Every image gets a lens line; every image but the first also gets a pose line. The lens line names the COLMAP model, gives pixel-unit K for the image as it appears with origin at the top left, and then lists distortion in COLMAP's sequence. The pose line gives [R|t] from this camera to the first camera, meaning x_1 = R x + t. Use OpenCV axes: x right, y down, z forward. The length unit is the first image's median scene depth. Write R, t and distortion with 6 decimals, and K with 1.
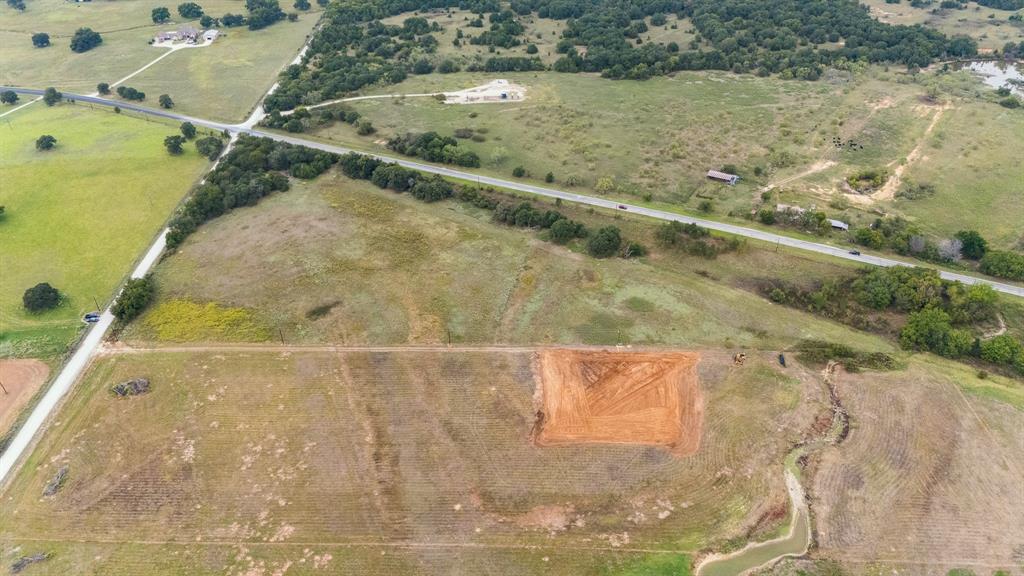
lens RADIAL K [[752.1, 0, 509.9], [0, 752.1, 286.1], [0, 0, 1]] dist [0.068657, -0.063440]
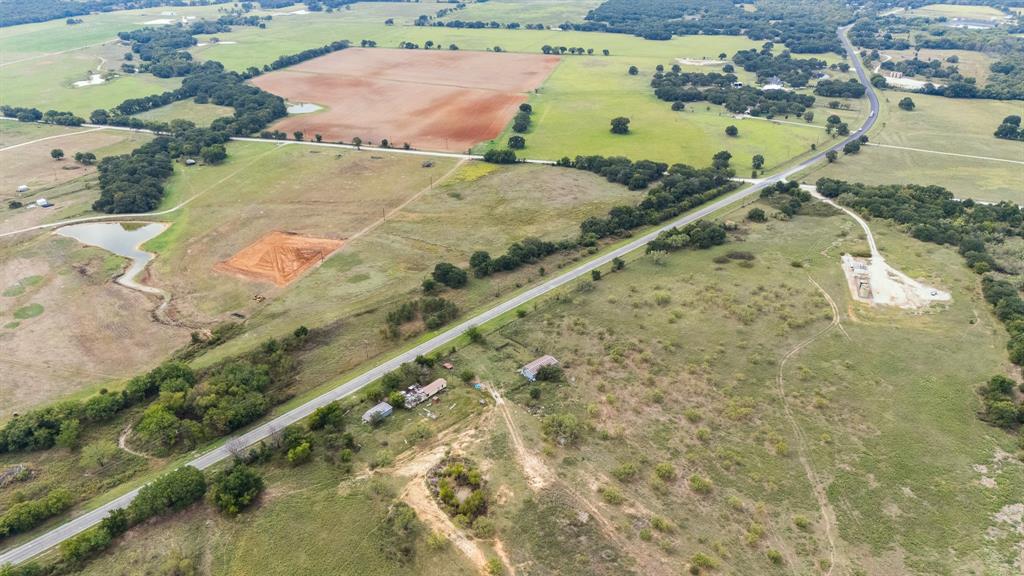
lens RADIAL K [[752.1, 0, 512.2], [0, 752.1, 291.3], [0, 0, 1]] dist [0.068657, -0.063440]
pose [[-0.294483, 0.443462, -0.846535, 0.989680], [-0.537889, 0.655266, 0.530379, -0.640978], [0.789908, 0.611530, 0.045569, 1.016808]]
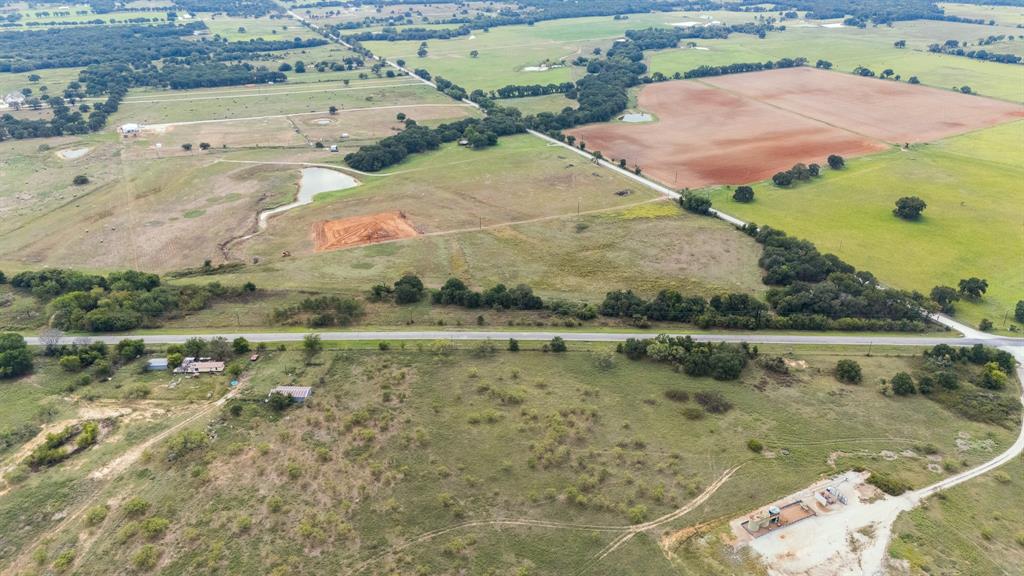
lens RADIAL K [[752.1, 0, 509.2], [0, 752.1, 285.7], [0, 0, 1]] dist [0.068657, -0.063440]
pose [[-0.899547, 0.207310, -0.384496, 0.391956], [-0.232872, 0.517113, 0.823629, -0.930482], [0.369575, 0.830432, -0.416891, 1.452389]]
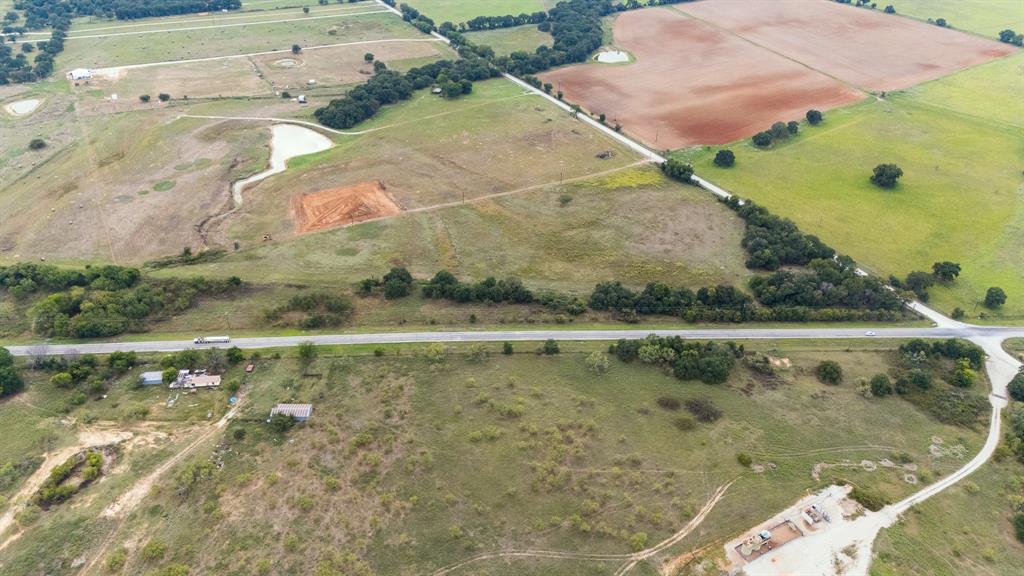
lens RADIAL K [[752.1, 0, 508.8], [0, 752.1, 286.4], [0, 0, 1]] dist [0.068657, -0.063440]
pose [[-0.876334, 0.273044, -0.396844, 0.396982], [-0.269052, 0.405904, 0.873414, -0.982378], [0.399561, 0.872175, -0.282244, 1.332746]]
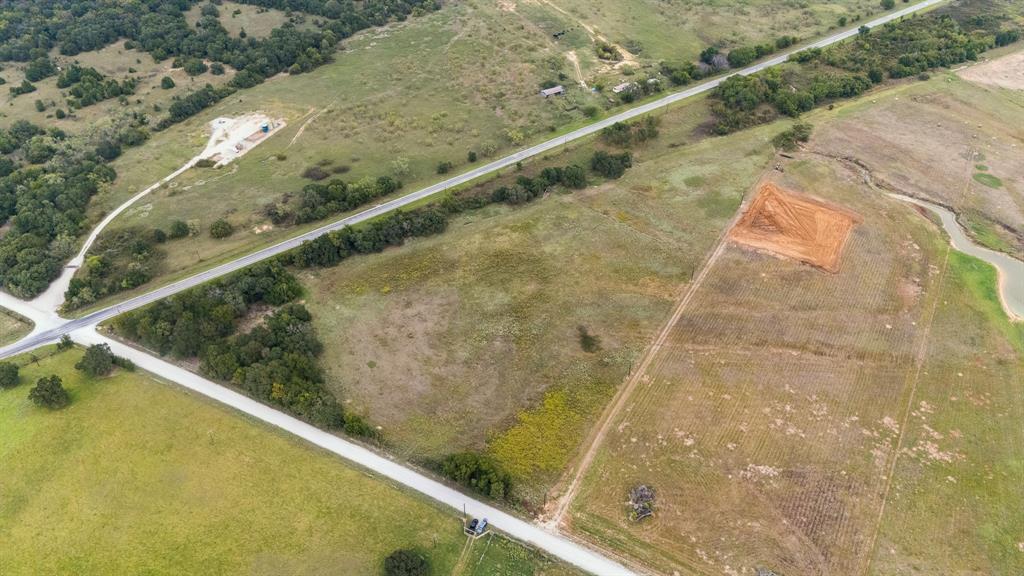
lens RADIAL K [[752.1, 0, 512.9], [0, 752.1, 292.0], [0, 0, 1]] dist [0.068657, -0.063440]
pose [[0.472972, -0.552366, 0.686433, -0.809249], [0.508724, 0.807303, 0.299103, -0.309850], [-0.719373, 0.207737, 0.662833, 0.383383]]
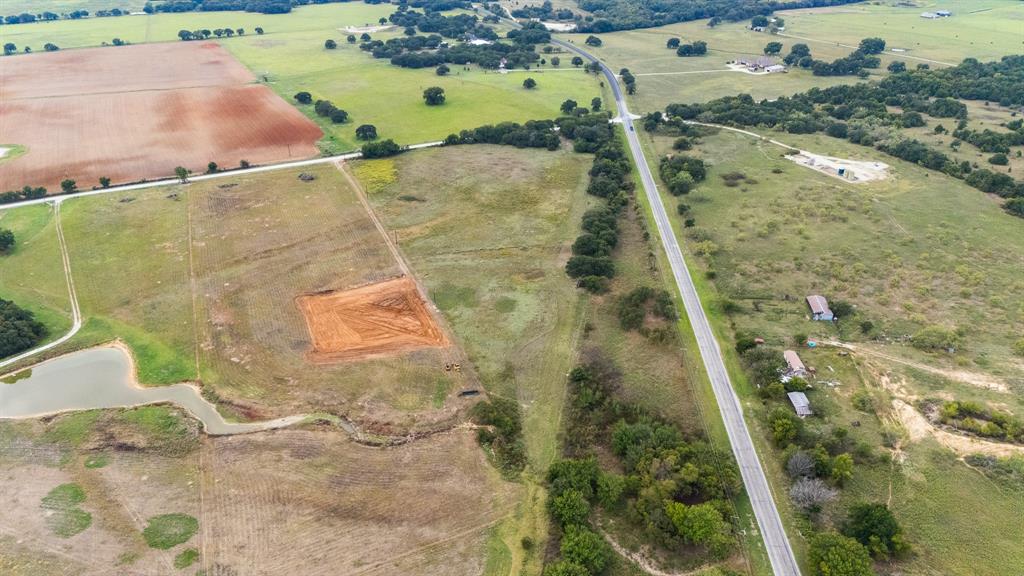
lens RADIAL K [[752.1, 0, 512.8], [0, 752.1, 285.4], [0, 0, 1]] dist [0.068657, -0.063440]
pose [[0.406760, 0.443874, -0.798450, 0.837631], [-0.520925, 0.830696, 0.196422, -0.171579], [0.750456, 0.336036, 0.569119, 0.389305]]
